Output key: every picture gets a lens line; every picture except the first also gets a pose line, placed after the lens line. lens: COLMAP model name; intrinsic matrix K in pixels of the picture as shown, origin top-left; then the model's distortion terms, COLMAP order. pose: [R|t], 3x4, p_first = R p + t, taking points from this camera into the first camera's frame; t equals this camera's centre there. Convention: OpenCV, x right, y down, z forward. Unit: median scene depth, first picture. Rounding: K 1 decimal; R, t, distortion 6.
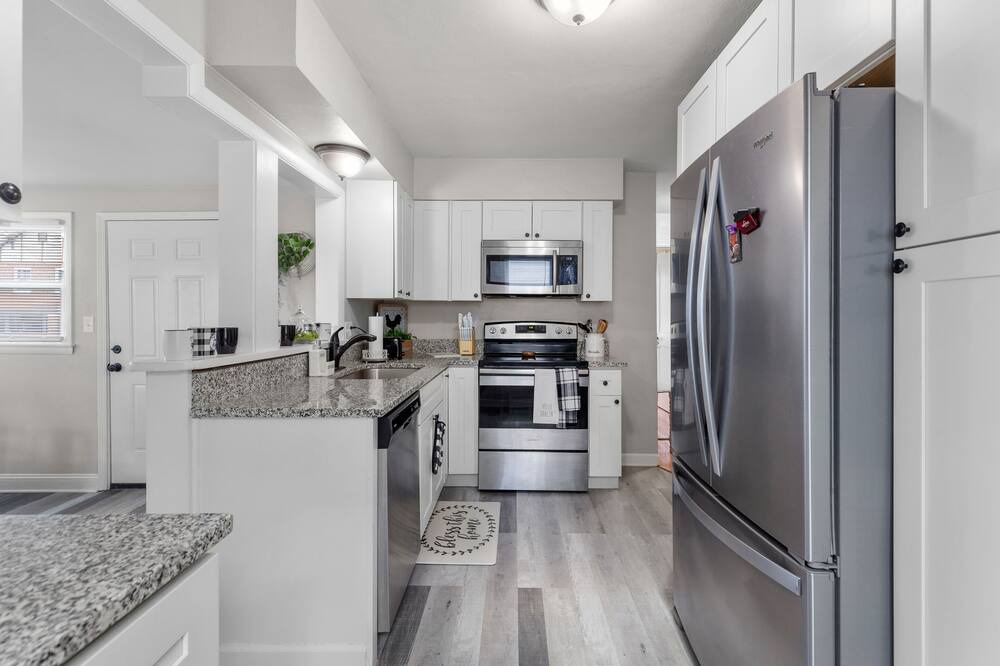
lens RADIAL K [[465.8, 0, 518.3], [0, 465.8, 316.7], [0, 0, 1]] dist [0.002315, 0.000148]
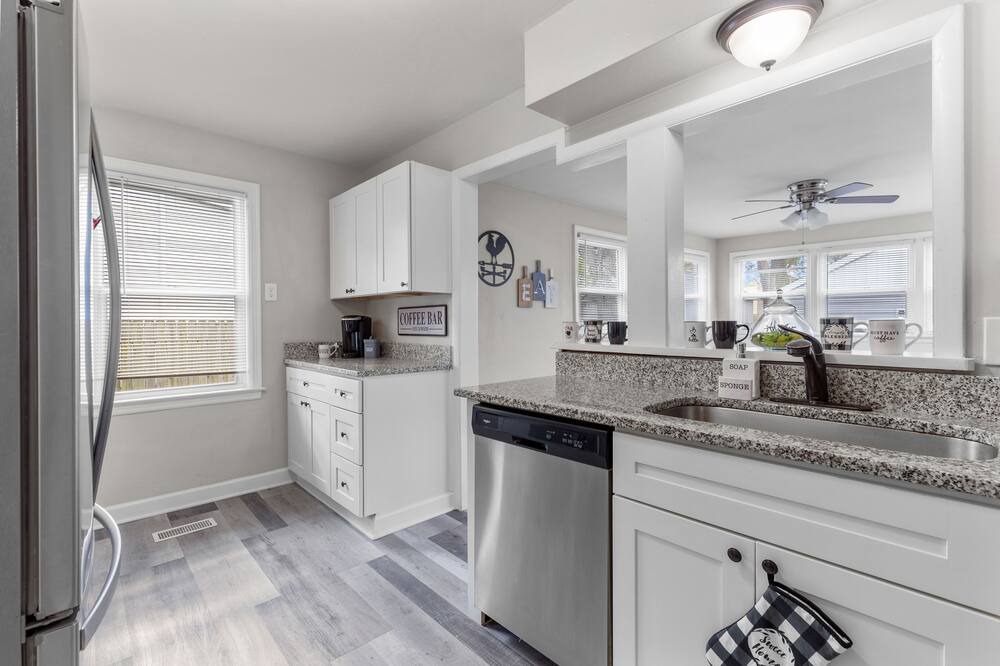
lens RADIAL K [[446.2, 0, 500.0], [0, 446.2, 333.0], [0, 0, 1]] dist [0.000383, -0.000072]
pose [[-0.734842, 0.020723, -0.677922, 0.188572], [0.005110, 0.999674, 0.025020, 0.013030], [0.678219, 0.014922, -0.734708, 0.921650]]
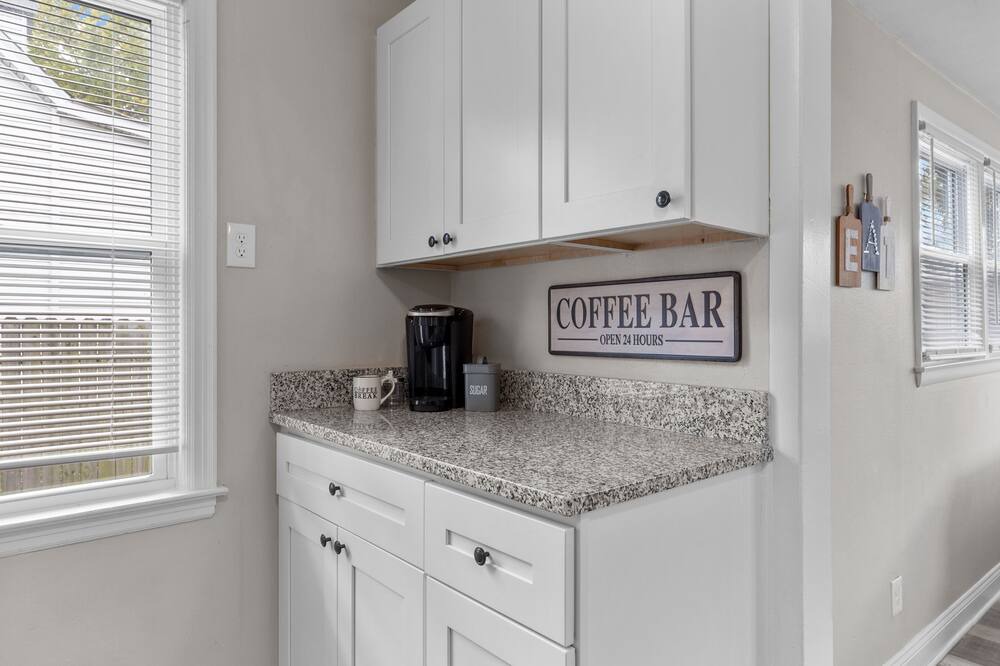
lens RADIAL K [[627.5, 0, 499.2], [0, 627.5, 329.3], [0, 0, 1]] dist [-0.002758, -0.000393]
pose [[-0.766186, 0.007378, -0.642576, 0.071236], [0.001610, 0.999953, 0.009562, 0.013982], [0.642617, 0.006291, -0.766162, 0.422555]]
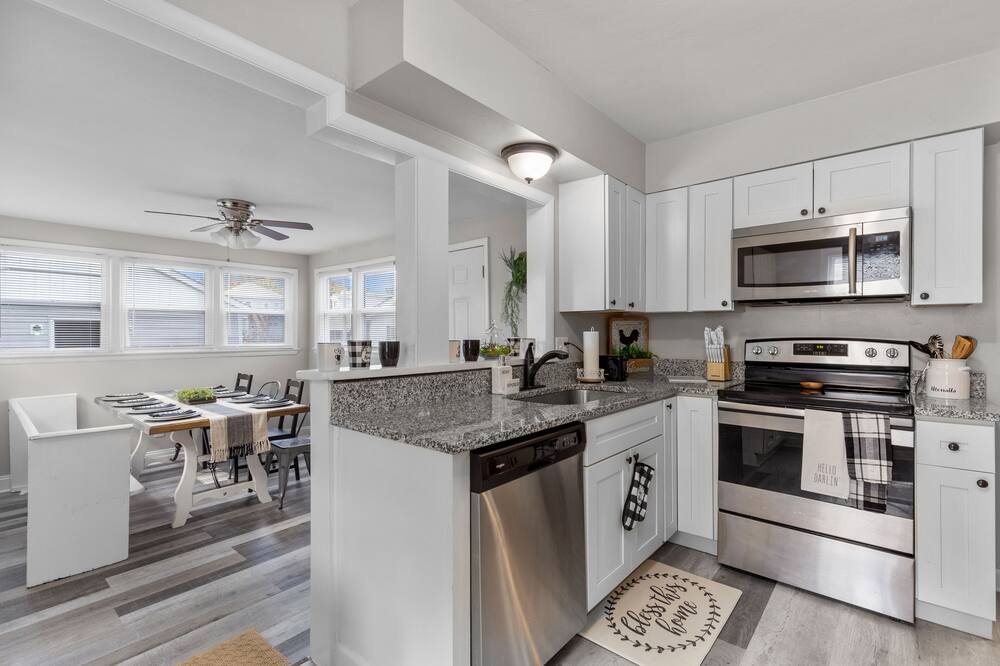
lens RADIAL K [[460.0, 0, 506.5], [0, 460.0, 332.1], [0, 0, 1]] dist [0.000855, -0.000164]
pose [[0.761475, -0.003614, -0.648184, 0.138884], [0.001237, 0.999991, -0.004122, 0.003995], [0.648193, 0.002337, 0.761472, 0.220229]]
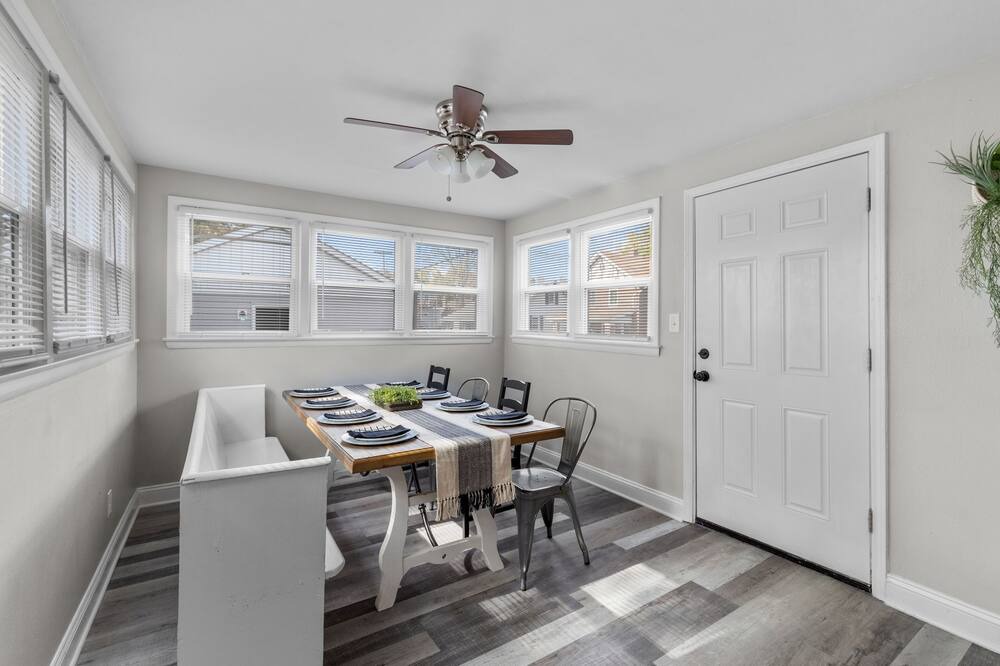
lens RADIAL K [[454.8, 0, 507.6], [0, 454.8, 325.1], [0, 0, 1]] dist [-0.003609, -0.000462]
pose [[0.552062, 0.004578, -0.833790, -0.433489], [-0.008231, 0.999966, 0.000040, 0.025418], [0.833762, 0.006841, 0.552081, 0.310339]]
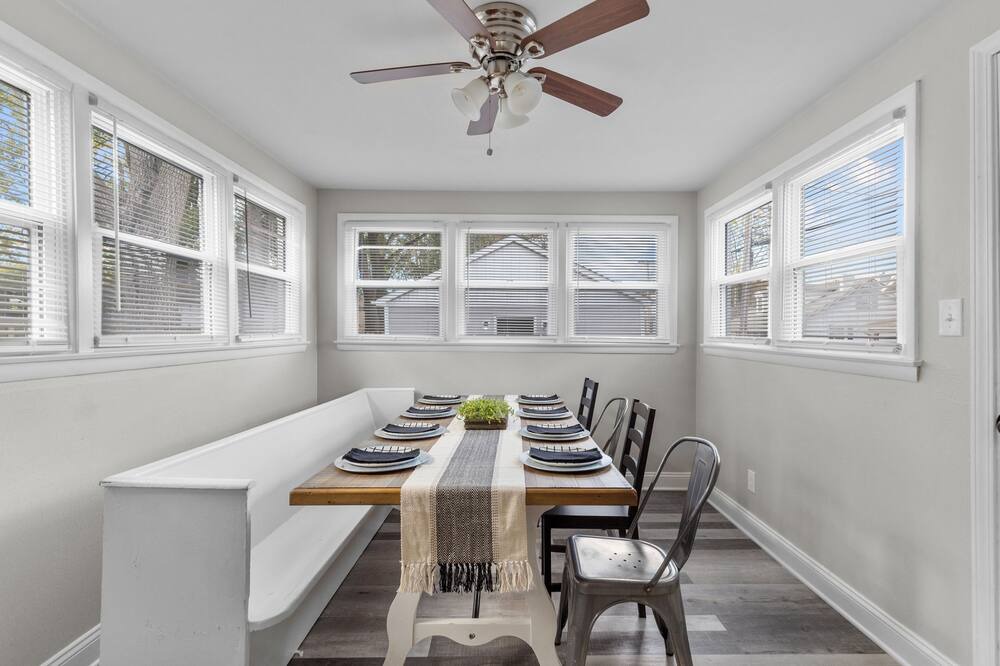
lens RADIAL K [[460.0, 0, 506.5], [0, 460.0, 332.1], [0, 0, 1]] dist [0.000855, -0.000164]
pose [[0.005159, -0.005032, -0.999974, -0.545254], [-0.009327, 0.999944, -0.005080, 0.040575], [0.999943, 0.009353, 0.005112, 0.645968]]
